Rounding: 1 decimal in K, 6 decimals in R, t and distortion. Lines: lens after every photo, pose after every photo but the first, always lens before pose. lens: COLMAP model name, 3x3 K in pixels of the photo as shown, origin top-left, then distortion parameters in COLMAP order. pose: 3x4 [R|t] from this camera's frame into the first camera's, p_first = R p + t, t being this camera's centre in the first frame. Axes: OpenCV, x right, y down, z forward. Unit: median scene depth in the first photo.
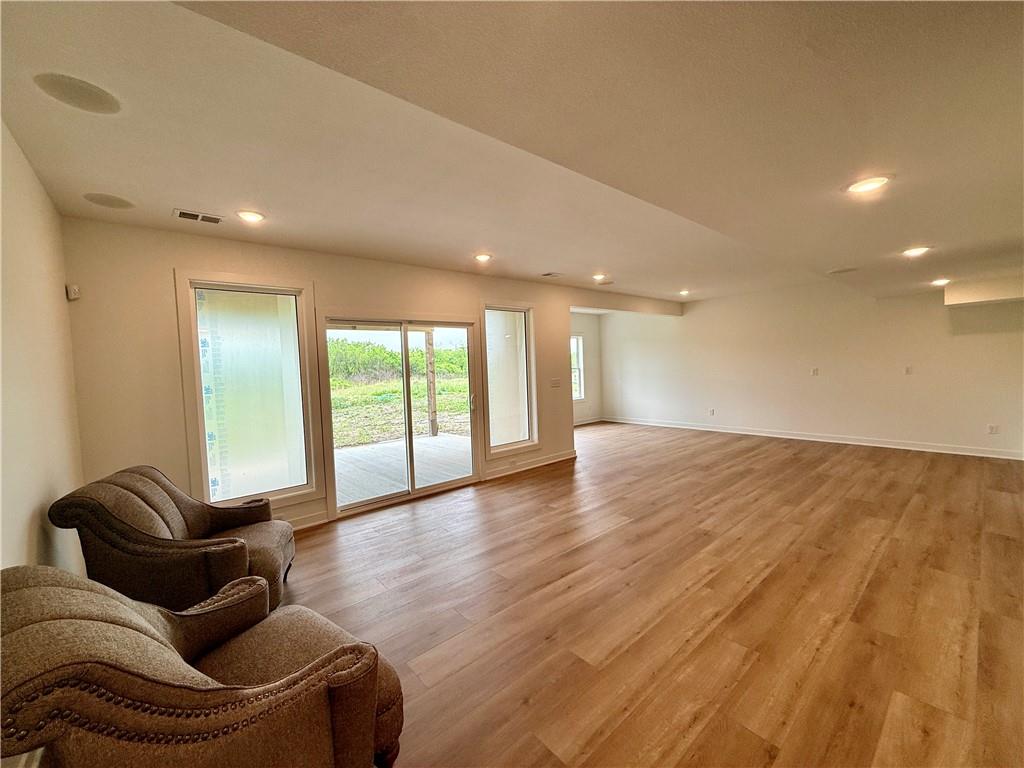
lens RADIAL K [[408.6, 0, 510.0], [0, 408.6, 382.6], [0, 0, 1]] dist [0.003138, -0.000061]
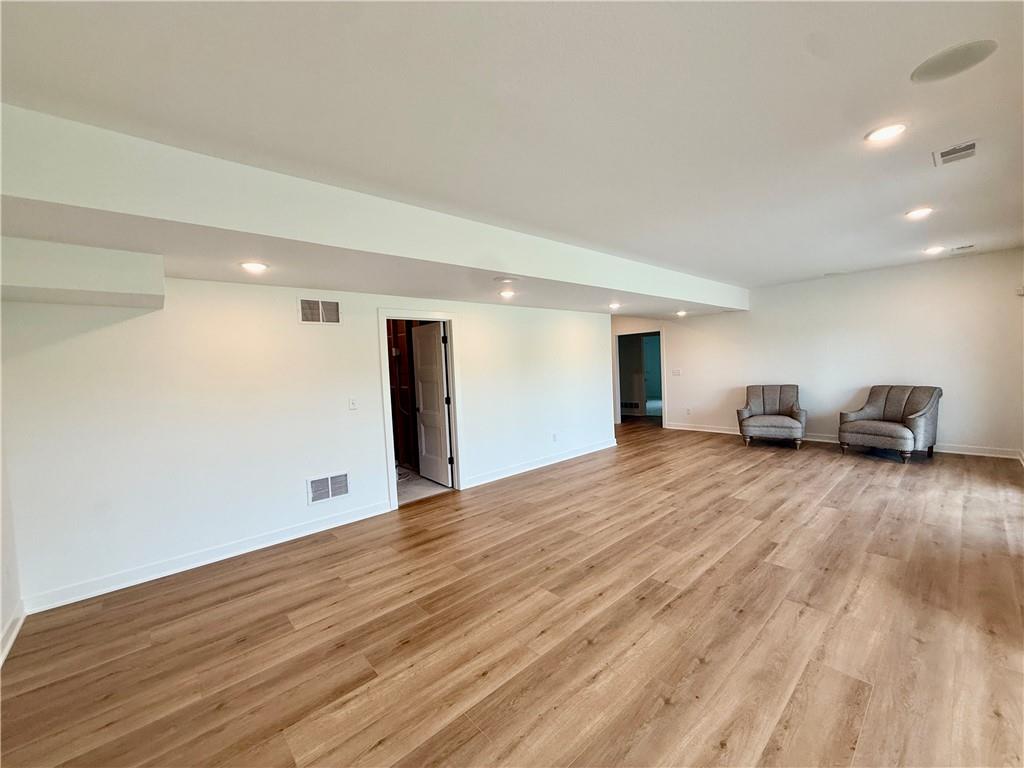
lens RADIAL K [[408.6, 0, 508.9], [0, 408.6, 384.2], [0, 0, 1]] dist [0.003138, -0.000061]
pose [[-0.996437, 0.083292, -0.013293, 0.853905], [0.081649, 0.992058, 0.095677, -0.124720], [0.021157, 0.094250, -0.995324, 1.975859]]
